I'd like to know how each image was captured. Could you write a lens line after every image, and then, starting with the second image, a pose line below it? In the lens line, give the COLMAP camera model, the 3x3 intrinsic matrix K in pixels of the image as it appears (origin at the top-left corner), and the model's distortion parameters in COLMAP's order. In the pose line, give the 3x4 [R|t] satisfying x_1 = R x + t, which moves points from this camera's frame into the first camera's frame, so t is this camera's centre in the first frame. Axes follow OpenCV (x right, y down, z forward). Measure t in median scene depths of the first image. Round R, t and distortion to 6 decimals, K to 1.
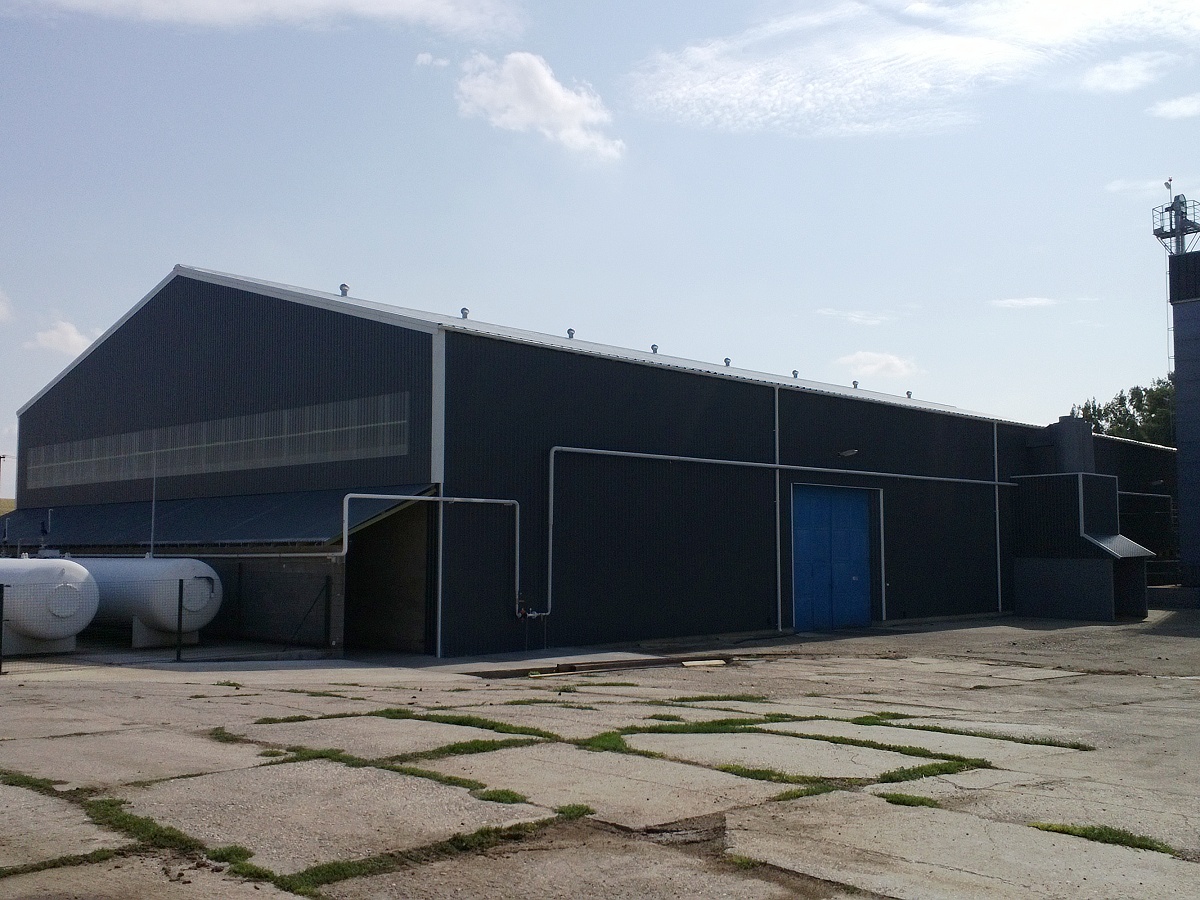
lens RADIAL K [[1191.5, 0, 600.0], [0, 1191.5, 450.0], [0, 0, 1]] dist [0.262789, -0.554702]
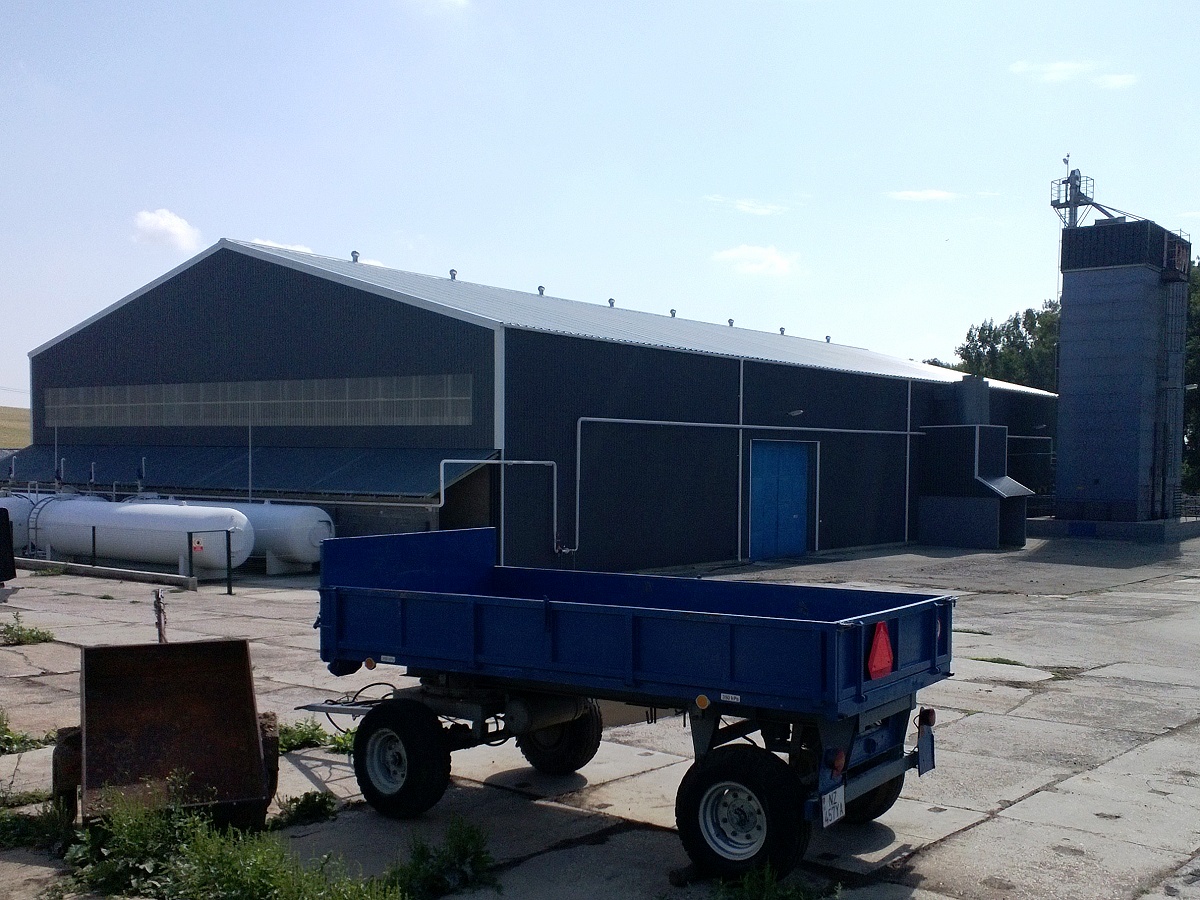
lens RADIAL K [[1352.2, 0, 599.9], [0, 1352.2, 495.8], [0, 0, 1]] dist [0.323078, -0.970397]
pose [[0.993303, 0.006533, 0.115355, -0.151208], [-0.019382, 0.993674, 0.110622, -0.065780], [-0.113902, -0.112117, 0.987145, -0.344150]]
